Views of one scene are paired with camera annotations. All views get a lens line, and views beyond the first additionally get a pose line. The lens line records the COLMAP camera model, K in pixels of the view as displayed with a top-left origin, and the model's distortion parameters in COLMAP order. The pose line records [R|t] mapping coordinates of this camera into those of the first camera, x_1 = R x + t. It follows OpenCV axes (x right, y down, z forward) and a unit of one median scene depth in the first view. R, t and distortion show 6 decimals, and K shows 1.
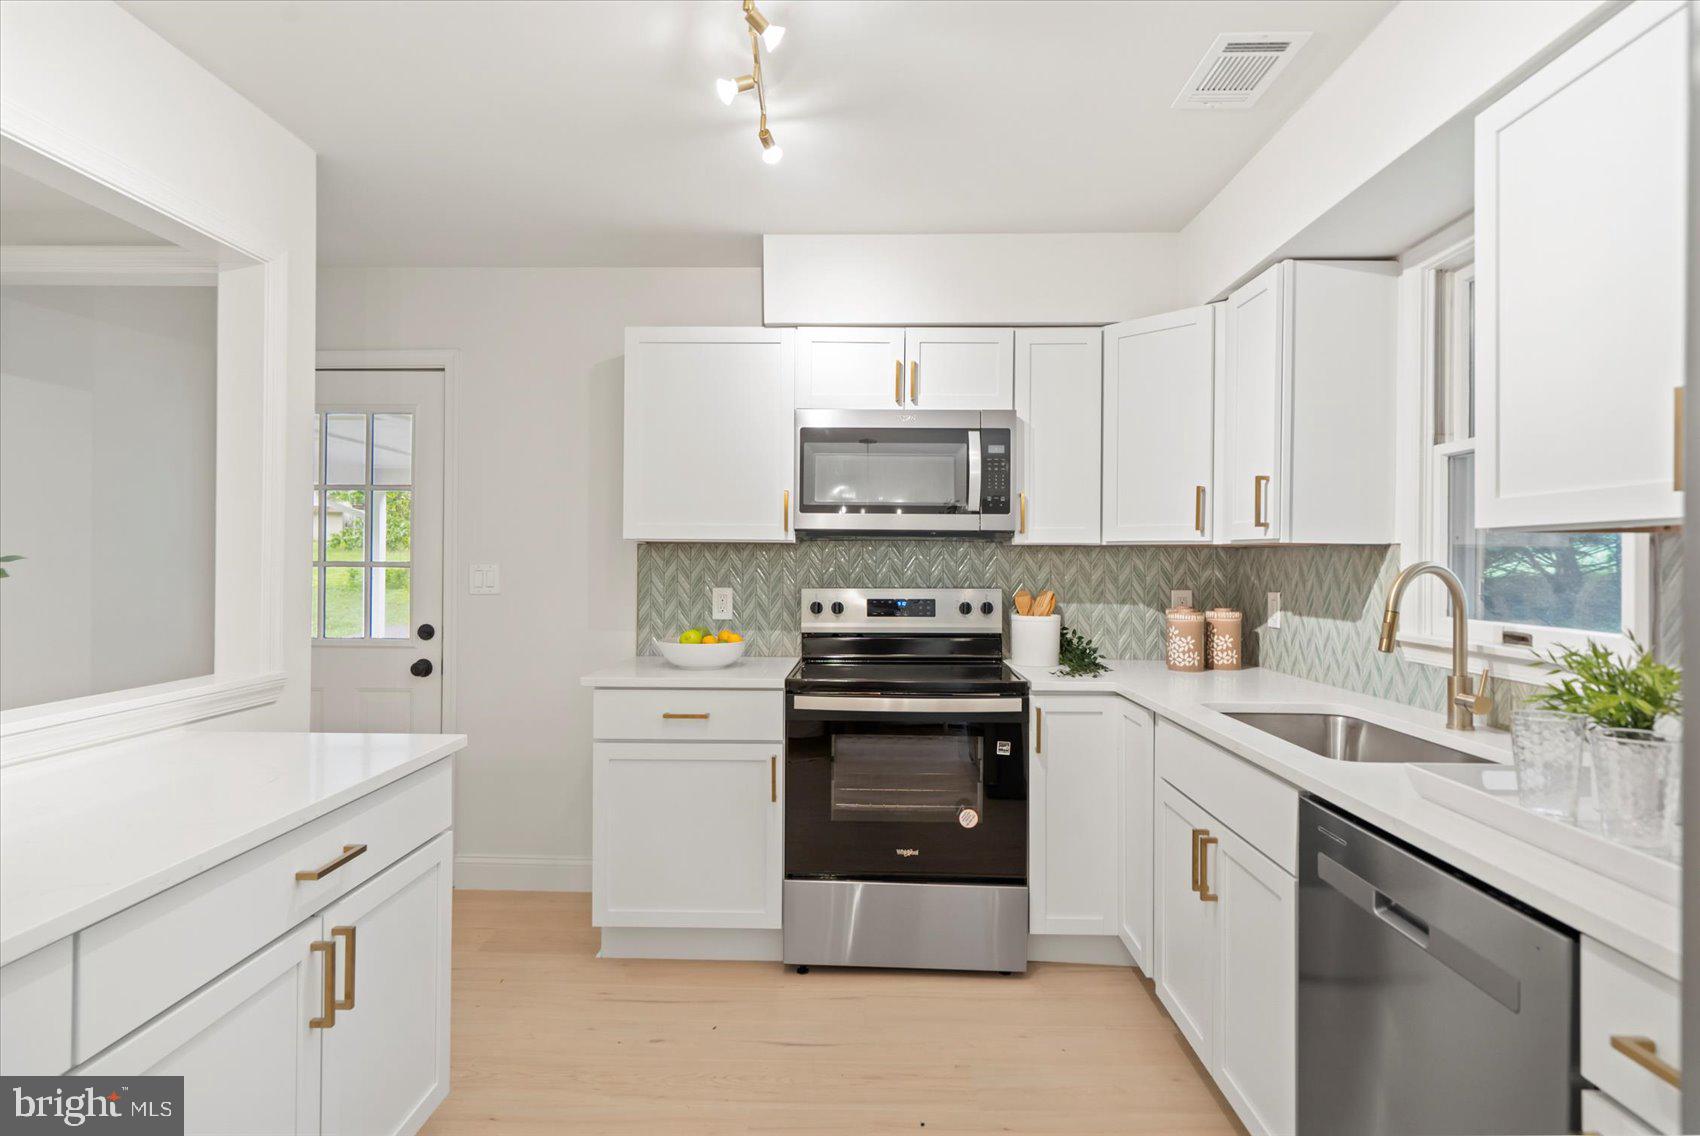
lens RADIAL K [[875.8, 0, 850.5], [0, 875.8, 558.7], [0, 0, 1]] dist [0.008222, -0.001848]
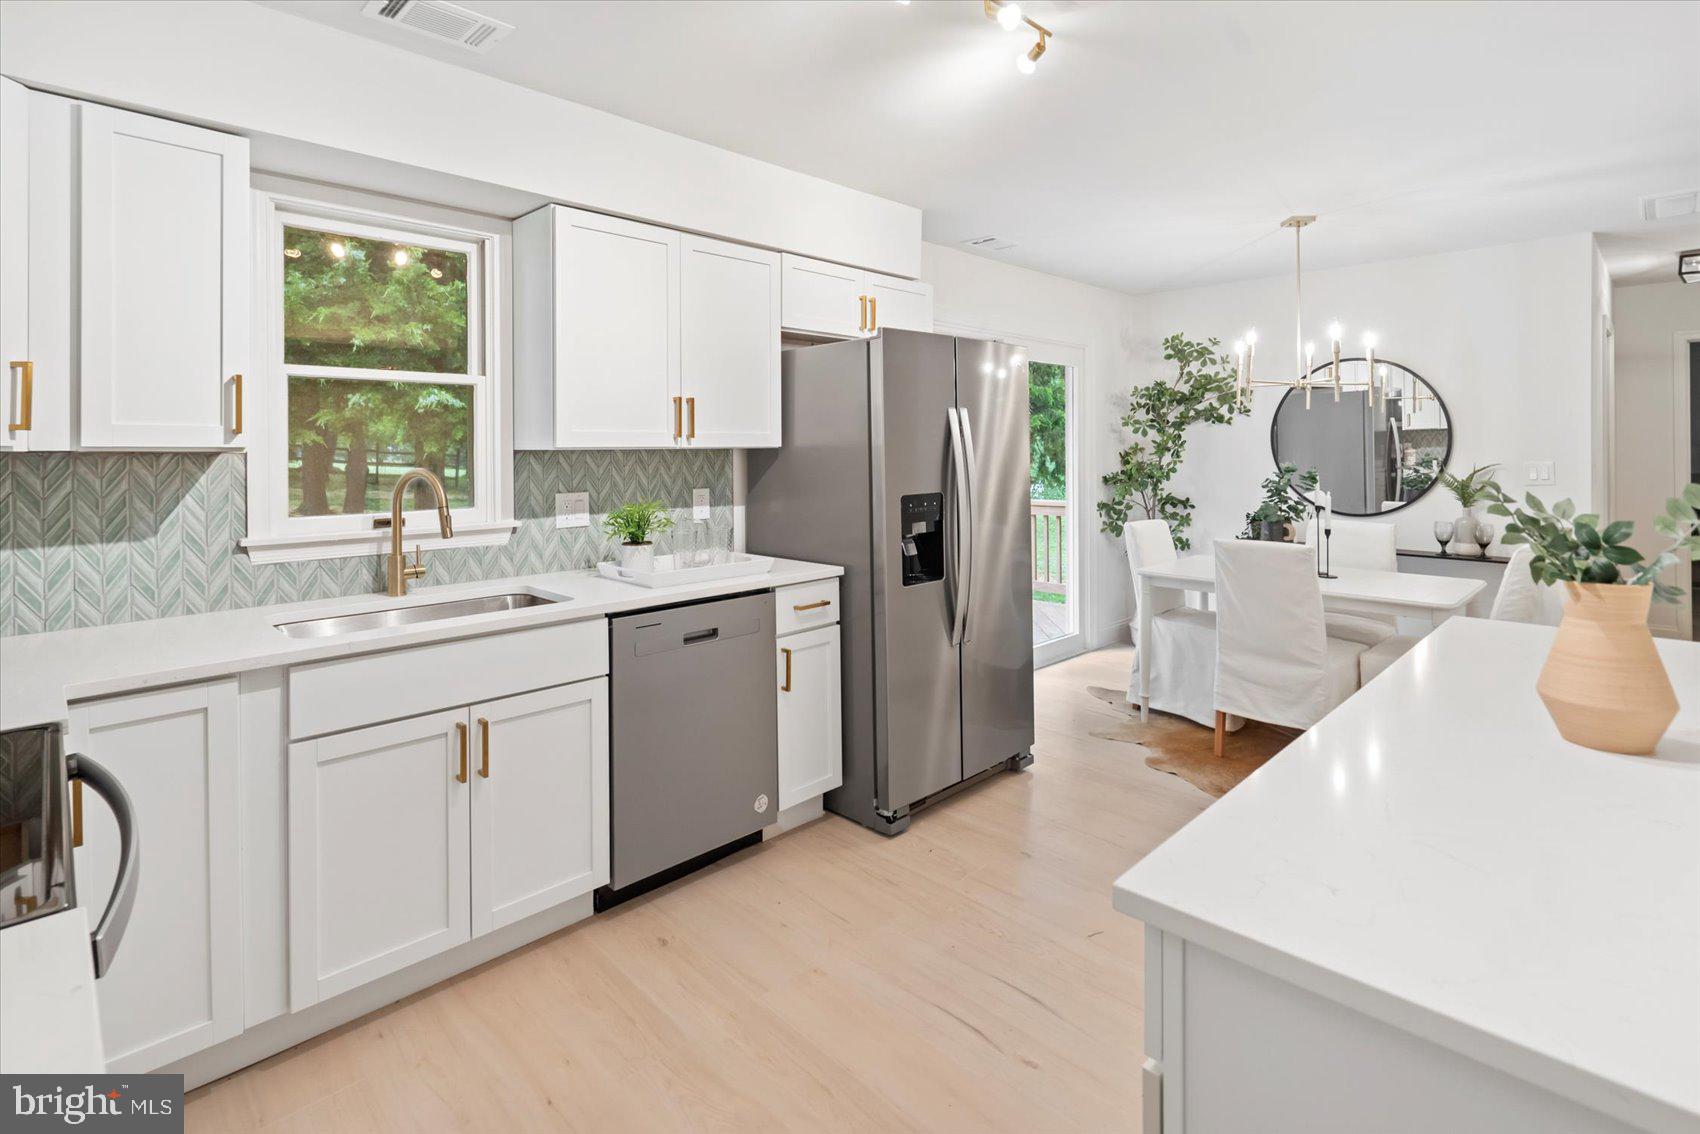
lens RADIAL K [[815.4, 0, 851.1], [0, 815.4, 448.7], [0, 0, 1]] dist [-0.003995, -0.000413]
pose [[-0.724820, -0.001210, 0.688937, -0.425493], [-0.001021, 0.999999, 0.000682, -0.018085], [-0.688938, -0.000209, -0.724821, 0.947474]]
